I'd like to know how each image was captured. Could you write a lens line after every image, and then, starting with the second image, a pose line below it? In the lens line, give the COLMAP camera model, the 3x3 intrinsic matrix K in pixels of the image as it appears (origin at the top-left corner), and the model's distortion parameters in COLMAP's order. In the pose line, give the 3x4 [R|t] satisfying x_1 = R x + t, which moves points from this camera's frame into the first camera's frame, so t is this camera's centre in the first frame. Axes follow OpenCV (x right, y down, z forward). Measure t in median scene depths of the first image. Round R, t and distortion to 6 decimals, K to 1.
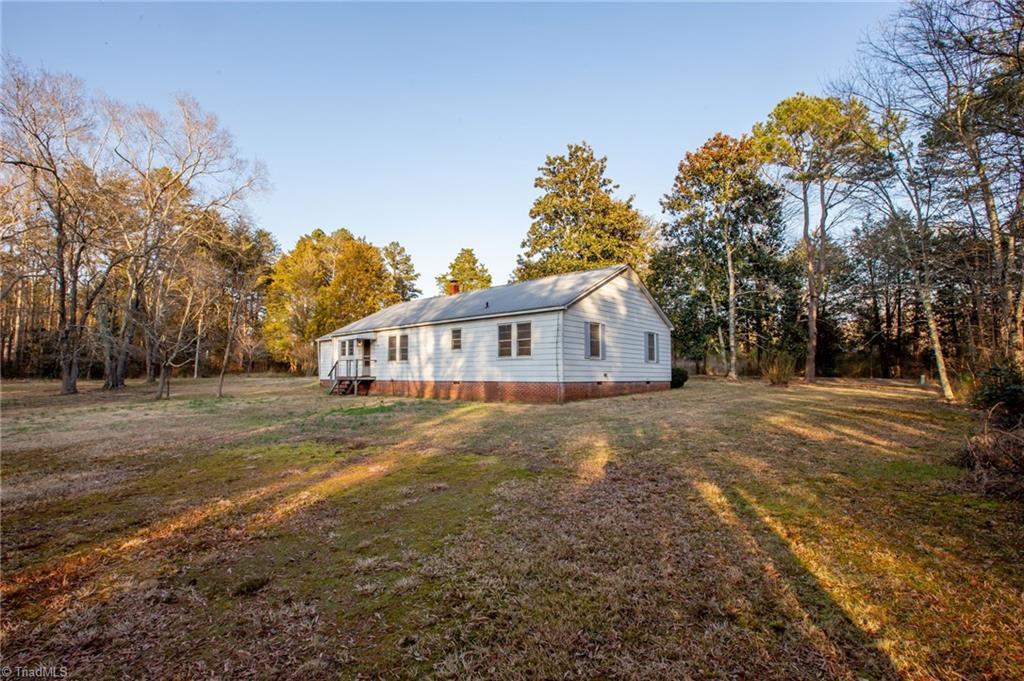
lens RADIAL K [[464.4, 0, 512.0], [0, 464.4, 340.5], [0, 0, 1]] dist [0.001129, 0.000211]
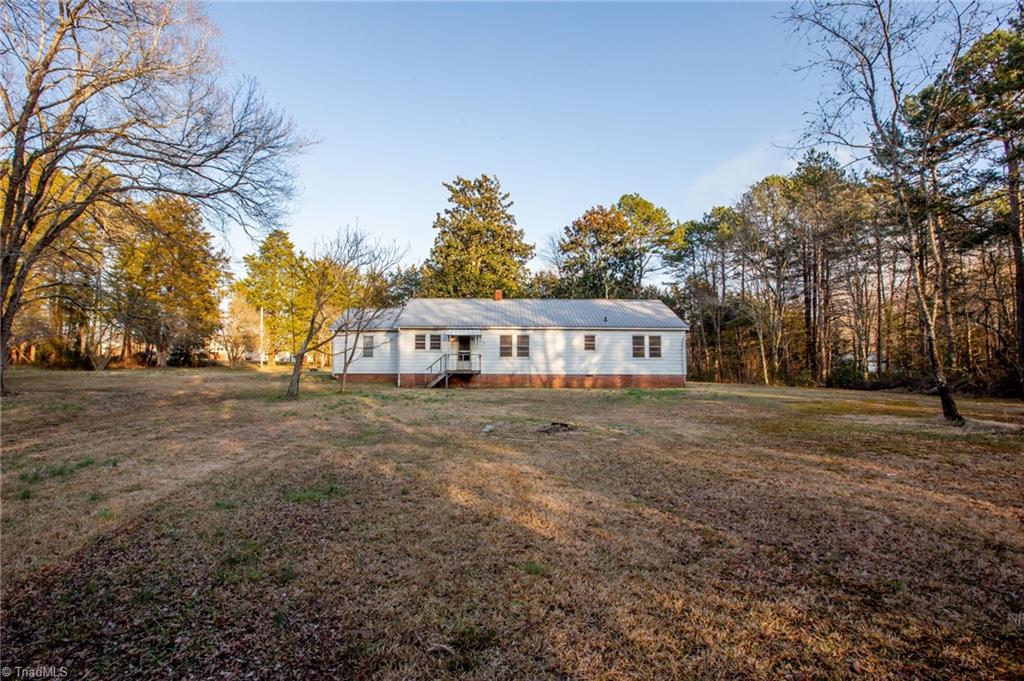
lens RADIAL K [[464.4, 0, 512.0], [0, 464.4, 340.5], [0, 0, 1]] dist [0.001129, 0.000211]
pose [[0.721904, 0.056952, 0.689646, -1.116317], [-0.055734, 0.998155, -0.024089, 0.033112], [-0.689745, -0.021047, 0.723746, 0.183064]]
